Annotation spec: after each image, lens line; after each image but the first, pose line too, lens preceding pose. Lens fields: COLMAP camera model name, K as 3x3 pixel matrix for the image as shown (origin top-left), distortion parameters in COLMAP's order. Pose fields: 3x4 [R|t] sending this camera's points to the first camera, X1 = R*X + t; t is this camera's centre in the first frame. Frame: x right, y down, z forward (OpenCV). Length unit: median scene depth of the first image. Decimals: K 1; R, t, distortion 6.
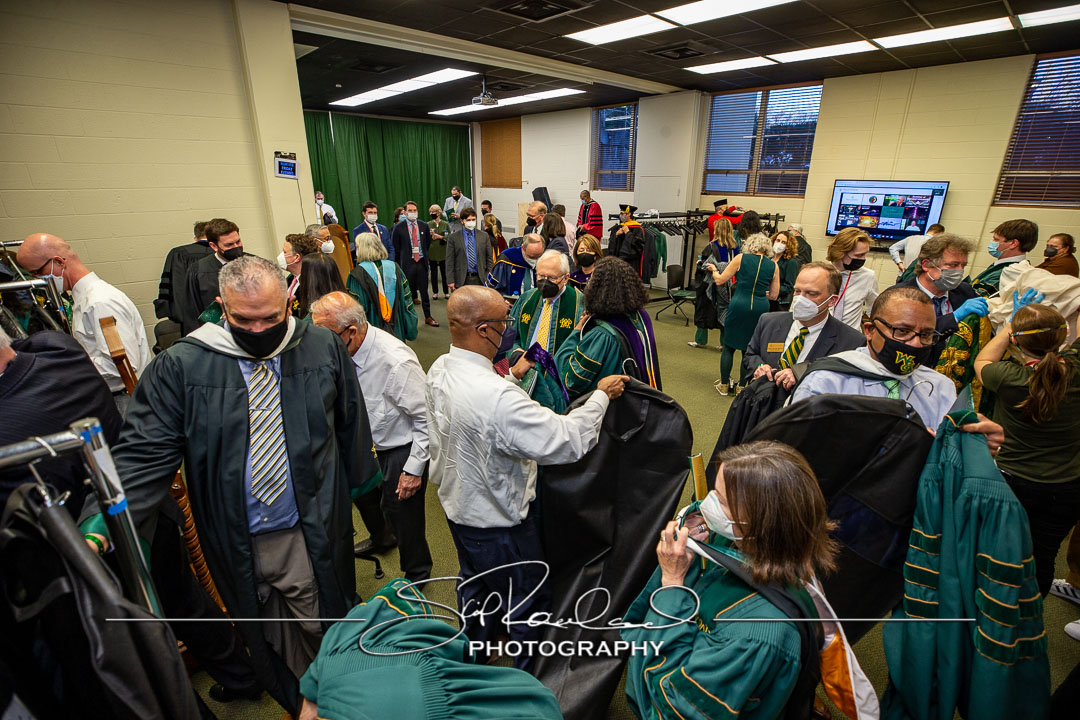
lens RADIAL K [[492.4, 0, 542.2], [0, 492.4, 357.0], [0, 0, 1]] dist [-0.041467, 0.013255]
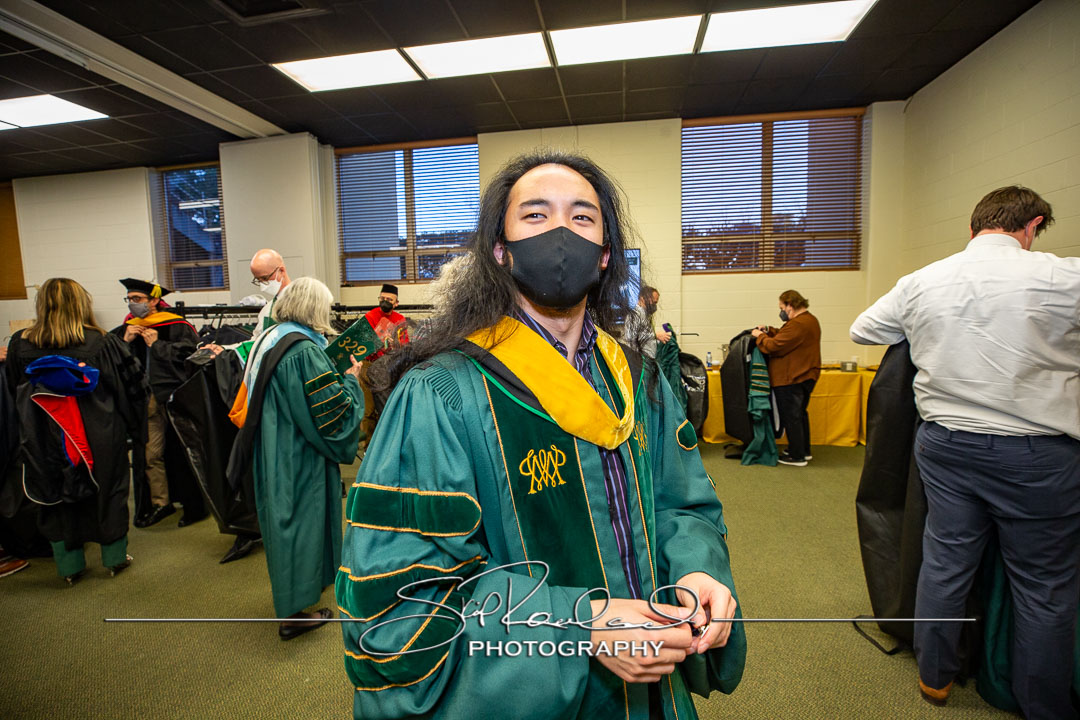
lens RADIAL K [[492.4, 0, 542.2], [0, 492.4, 357.0], [0, 0, 1]] dist [-0.041467, 0.013255]
pose [[0.787588, -0.084766, 0.610344, 0.141985], [0.238941, 0.955007, -0.175697, -0.059181], [-0.567990, 0.284213, 0.772406, 0.399982]]
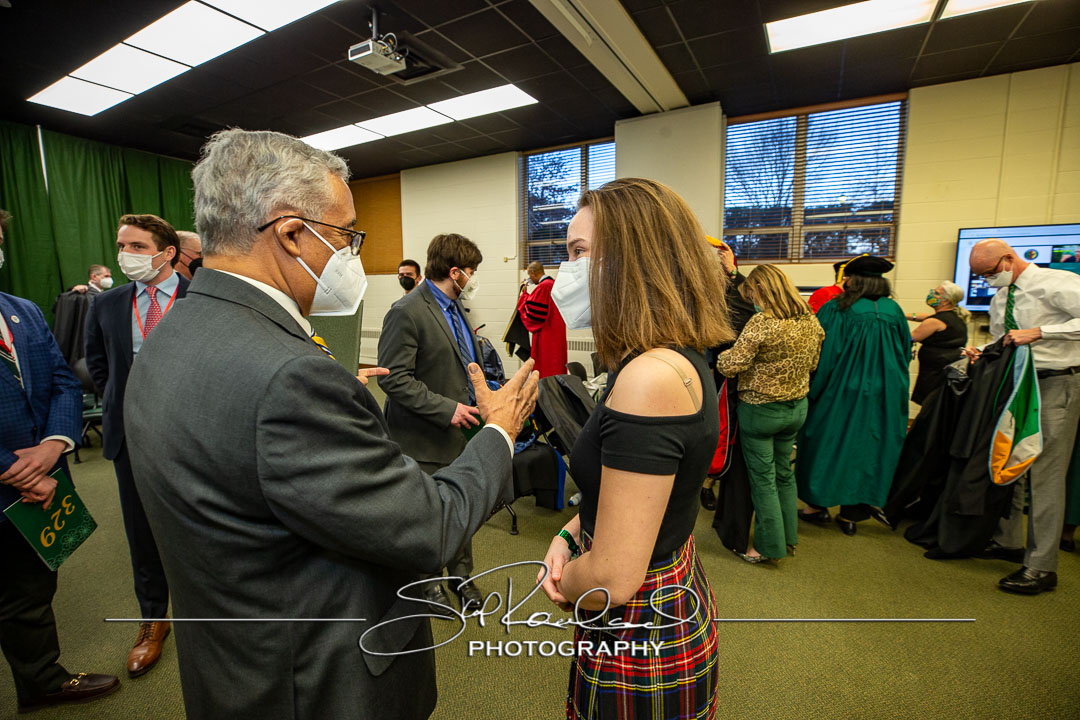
lens RADIAL K [[486.6, 0, 541.2], [0, 486.6, 357.0], [0, 0, 1]] dist [-0.040655, 0.012403]
pose [[0.950547, -0.053433, 0.305951, -0.120610], [0.116600, 0.974428, -0.192080, -0.135519], [-0.287863, 0.218255, 0.932470, 0.575761]]
